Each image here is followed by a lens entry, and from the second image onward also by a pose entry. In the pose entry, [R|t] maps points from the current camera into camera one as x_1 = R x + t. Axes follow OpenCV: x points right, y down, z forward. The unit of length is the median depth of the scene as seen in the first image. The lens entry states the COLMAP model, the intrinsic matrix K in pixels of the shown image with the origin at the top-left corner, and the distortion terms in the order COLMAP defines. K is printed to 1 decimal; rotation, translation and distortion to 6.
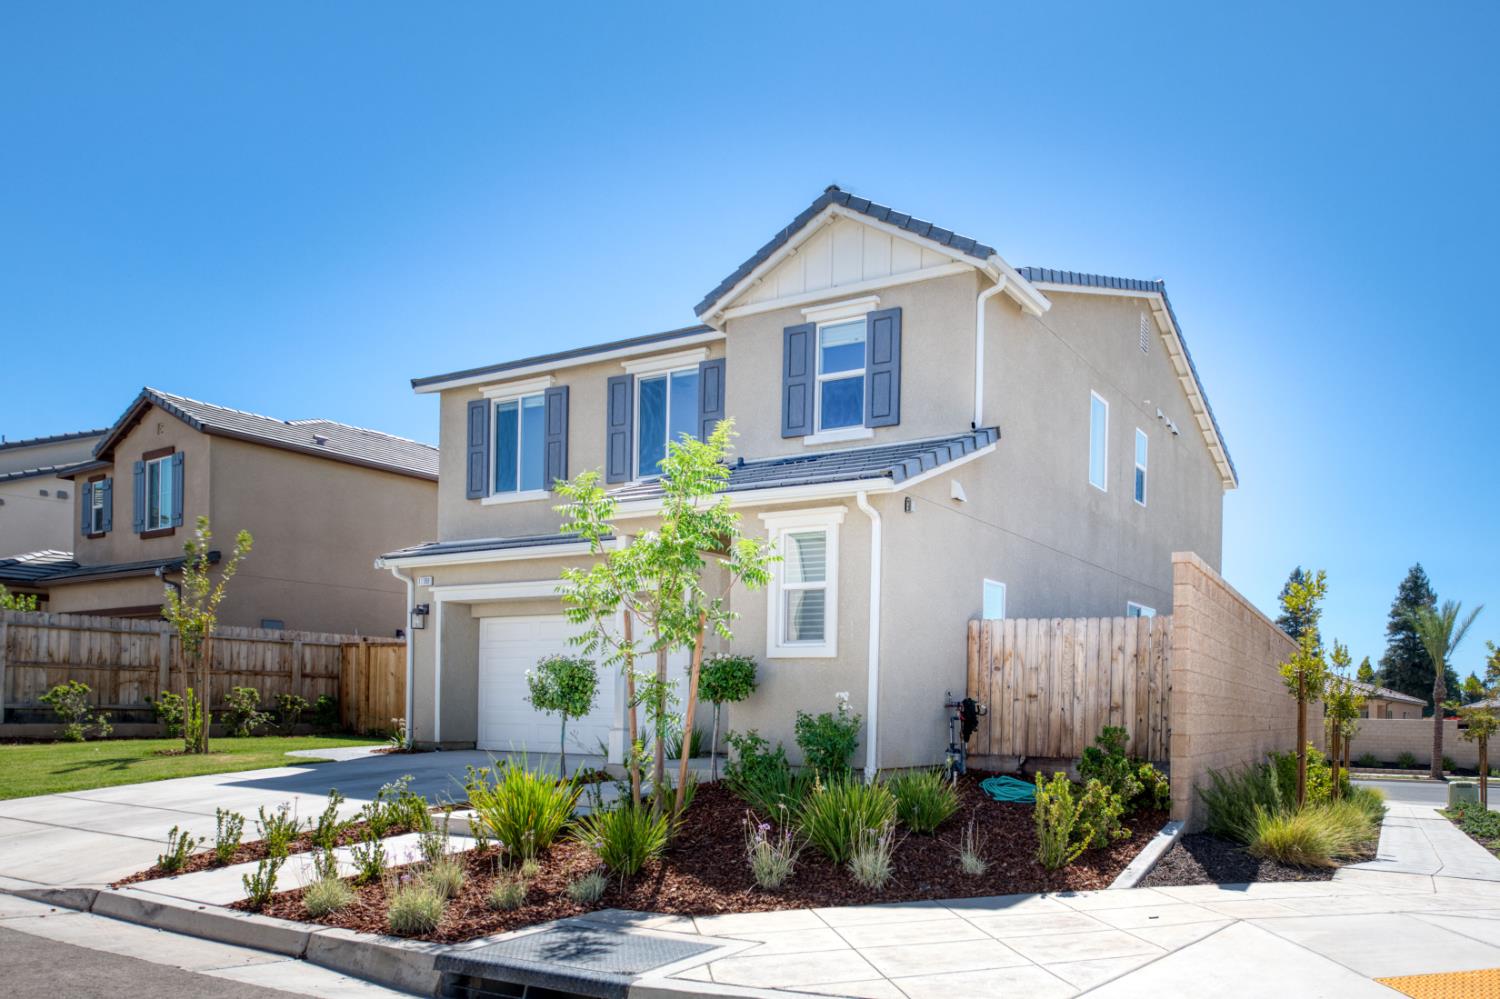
lens RADIAL K [[1200.8, 0, 753.6], [0, 1200.8, 690.2], [0, 0, 1]] dist [0.003434, 0.002081]
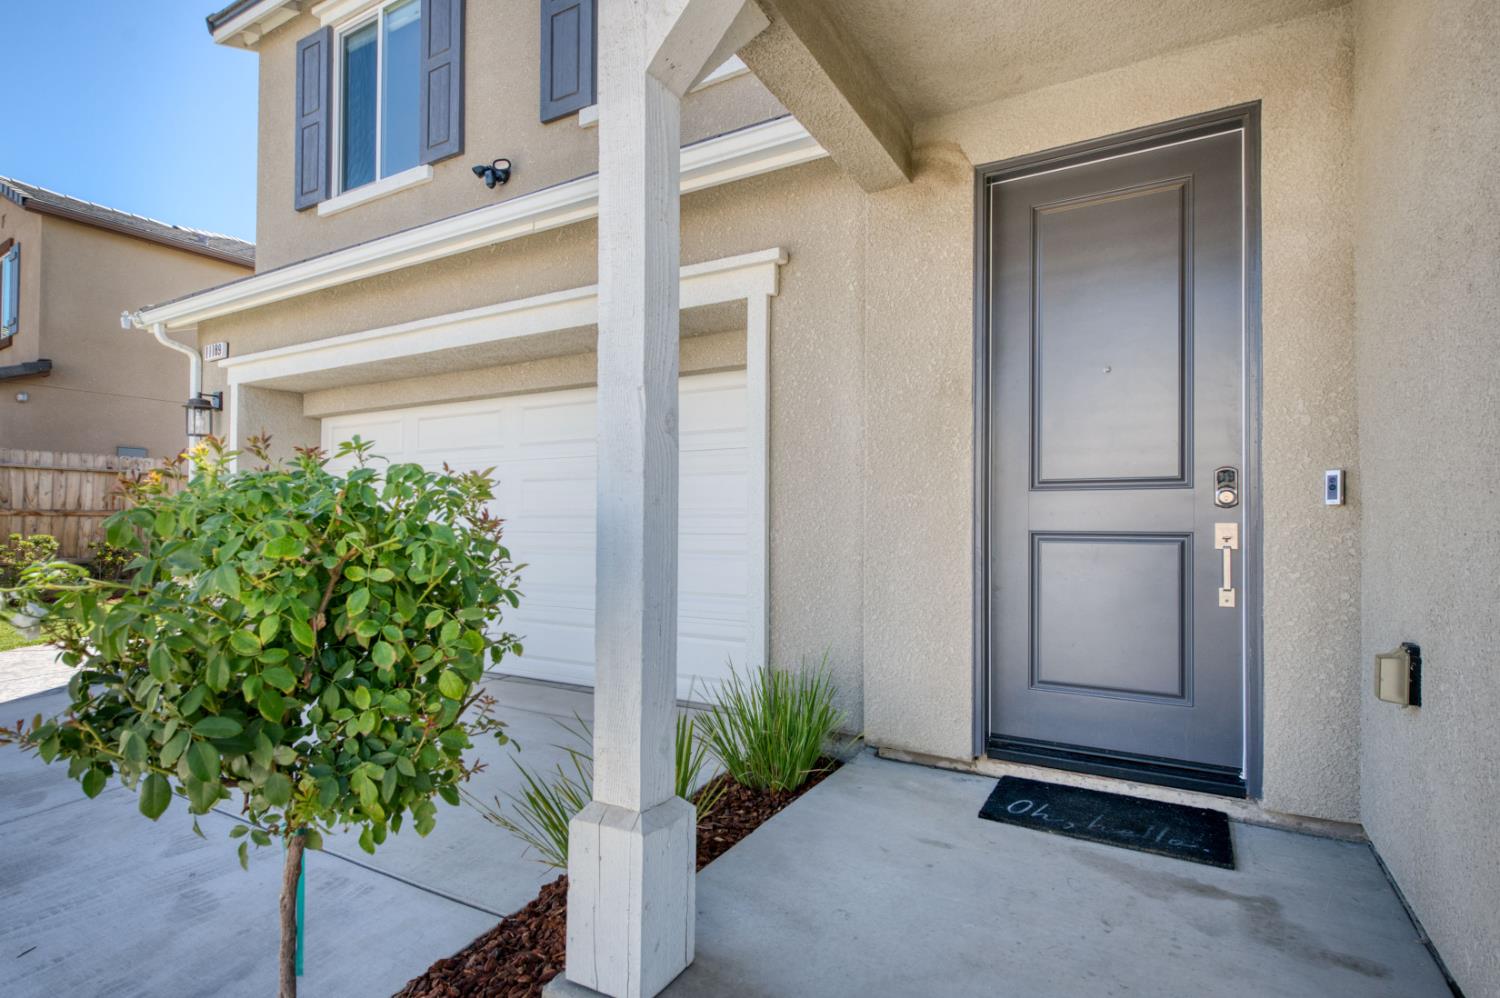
lens RADIAL K [[720.2, 0, 707.6], [0, 720.2, 498.1], [0, 0, 1]] dist [-0.000156, -0.000113]
pose [[0.995509, -0.012293, 0.093866, -0.090669], [0.013848, 0.999777, -0.015938, -0.016164], [-0.093649, 0.017166, 0.995457, 0.755088]]
